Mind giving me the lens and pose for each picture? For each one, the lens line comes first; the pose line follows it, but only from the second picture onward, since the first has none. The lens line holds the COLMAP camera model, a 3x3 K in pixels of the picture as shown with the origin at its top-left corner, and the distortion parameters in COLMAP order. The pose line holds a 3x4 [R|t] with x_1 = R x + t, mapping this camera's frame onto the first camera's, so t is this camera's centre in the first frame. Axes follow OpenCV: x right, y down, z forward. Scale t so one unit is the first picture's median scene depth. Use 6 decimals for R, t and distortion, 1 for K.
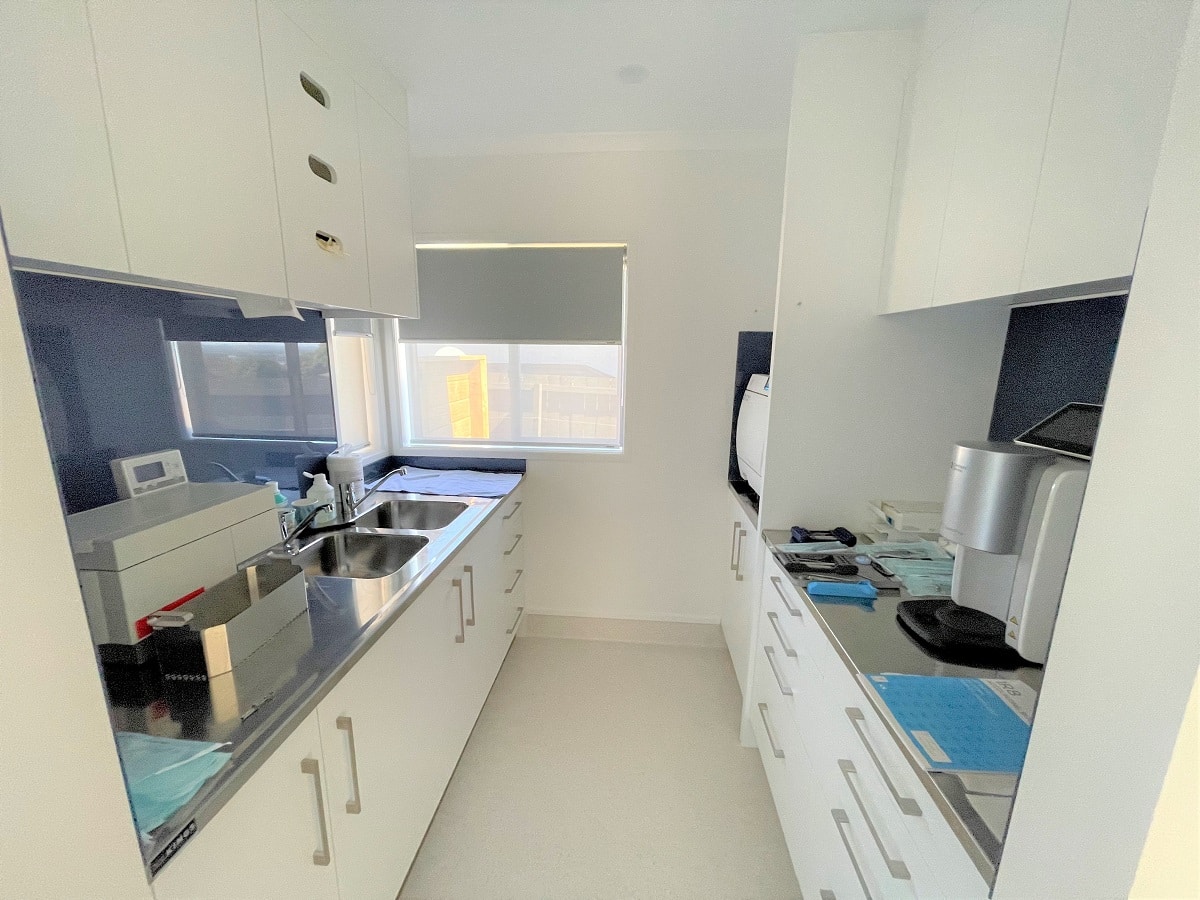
lens RADIAL K [[484.5, 0, 597.4], [0, 484.5, 451.9], [0, 0, 1]] dist [-0.007513, 0.000775]
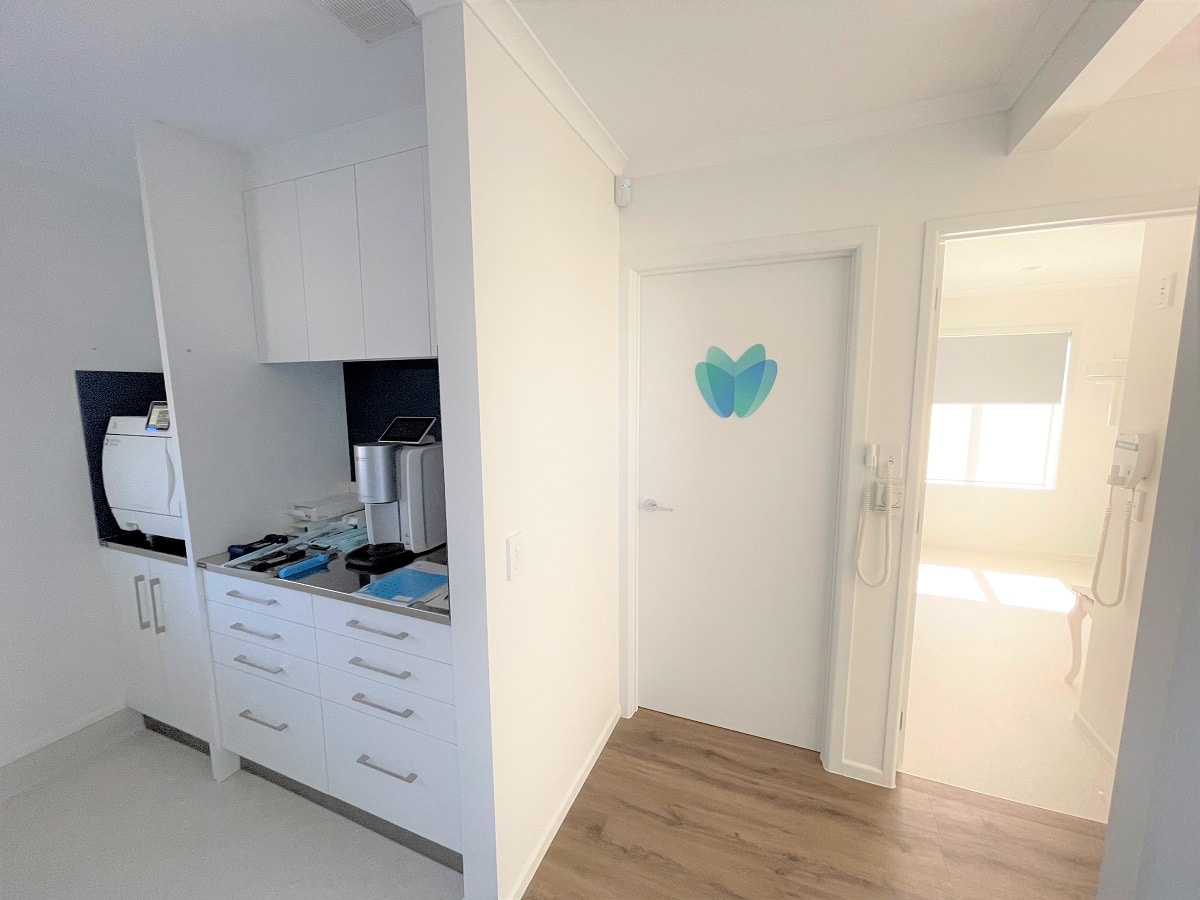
lens RADIAL K [[484.5, 0, 597.4], [0, 484.5, 451.9], [0, 0, 1]] dist [-0.007513, 0.000775]
pose [[0.300096, -0.136817, 0.944046, -0.428050], [0.200662, 0.976571, 0.077744, 0.028443], [-0.932565, 0.166104, 0.320519, -0.225952]]
